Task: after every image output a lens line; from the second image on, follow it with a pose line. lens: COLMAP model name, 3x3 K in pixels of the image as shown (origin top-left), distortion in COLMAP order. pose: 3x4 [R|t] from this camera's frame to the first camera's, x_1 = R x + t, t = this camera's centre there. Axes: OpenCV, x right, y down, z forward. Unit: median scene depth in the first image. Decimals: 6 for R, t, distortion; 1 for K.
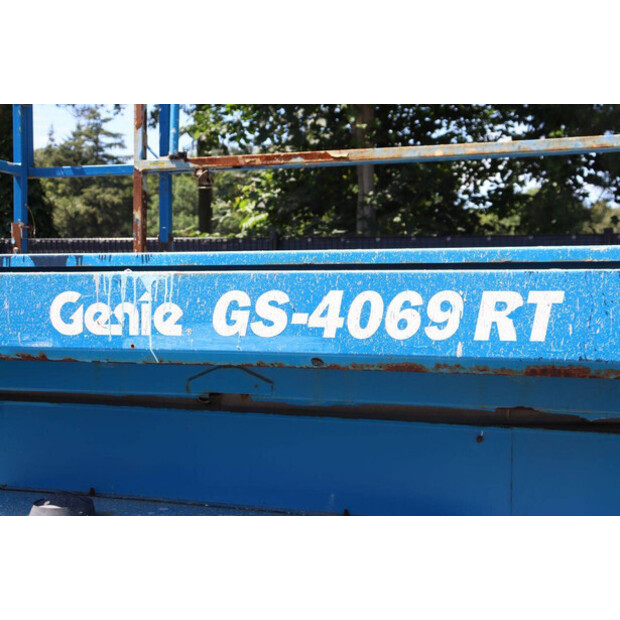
lens RADIAL K [[974.7, 0, 305.3], [0, 974.7, 309.4], [0, 0, 1]] dist [0.154379, 0.000000]
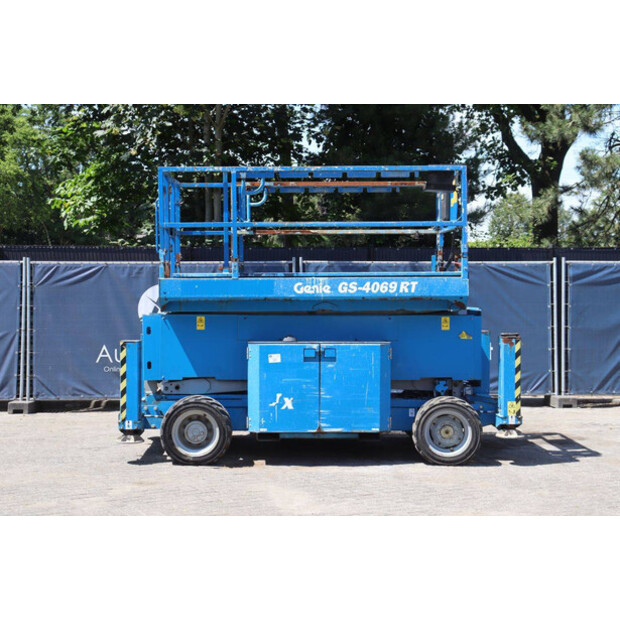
lens RADIAL K [[1204.7, 0, 321.0], [0, 1204.7, 314.0], [0, 0, 1]] dist [0.280600, 0.000000]
pose [[0.941022, -0.019424, 0.337788, -1.967305], [0.012897, 0.999684, 0.021558, 0.005191], [-0.338100, -0.015930, 0.940975, -3.969155]]
